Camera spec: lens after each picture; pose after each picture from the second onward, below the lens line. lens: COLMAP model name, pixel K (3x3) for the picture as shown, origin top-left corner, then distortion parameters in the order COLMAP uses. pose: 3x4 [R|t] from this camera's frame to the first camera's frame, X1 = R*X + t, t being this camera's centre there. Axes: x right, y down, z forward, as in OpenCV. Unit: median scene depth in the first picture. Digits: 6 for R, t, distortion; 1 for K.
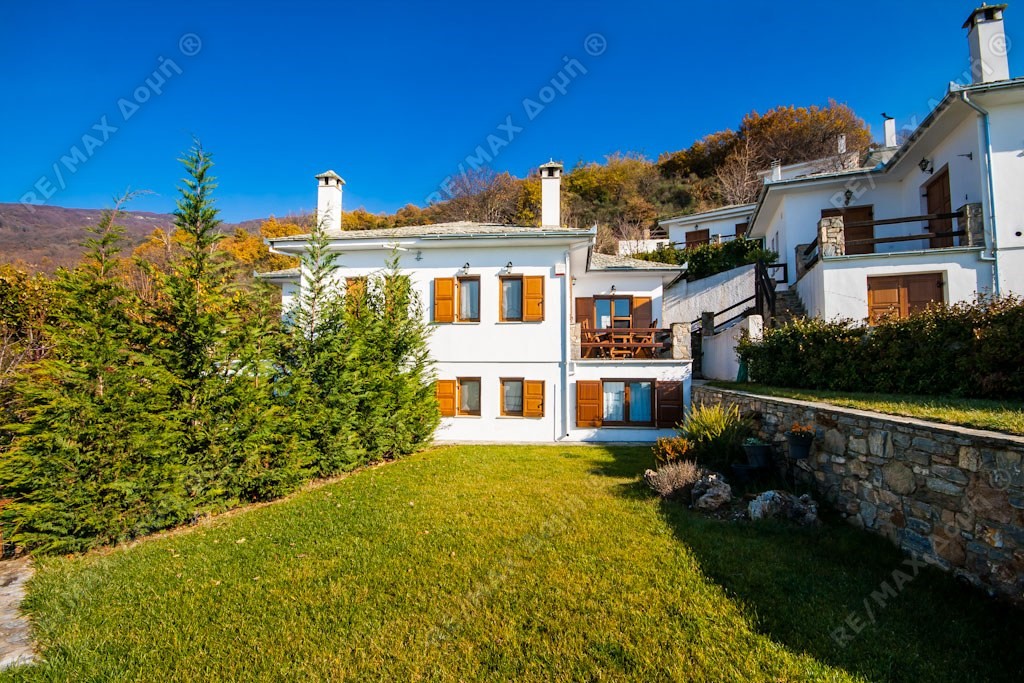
lens RADIAL K [[478.3, 0, 514.5], [0, 478.3, 348.0], [0, 0, 1]] dist [0.000977, -0.011309]
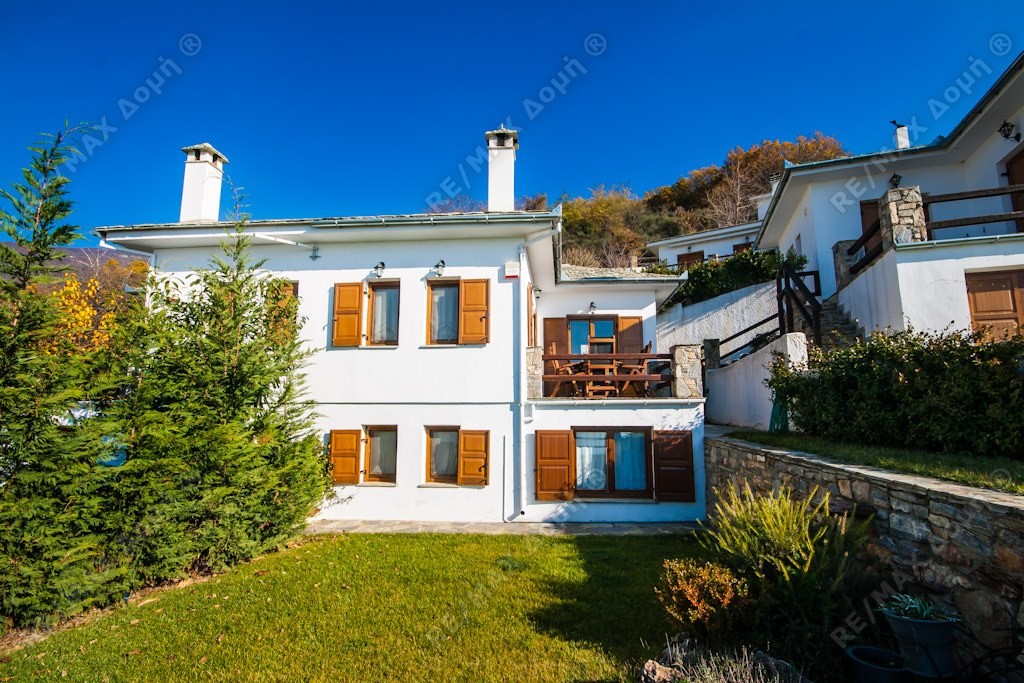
lens RADIAL K [[478.3, 0, 514.5], [0, 478.3, 348.0], [0, 0, 1]] dist [0.000977, -0.011309]
pose [[0.999787, -0.001489, 0.020594, 0.082238], [0.003161, 0.996678, -0.081384, 0.006546], [-0.020404, 0.081432, 0.996470, 0.303057]]
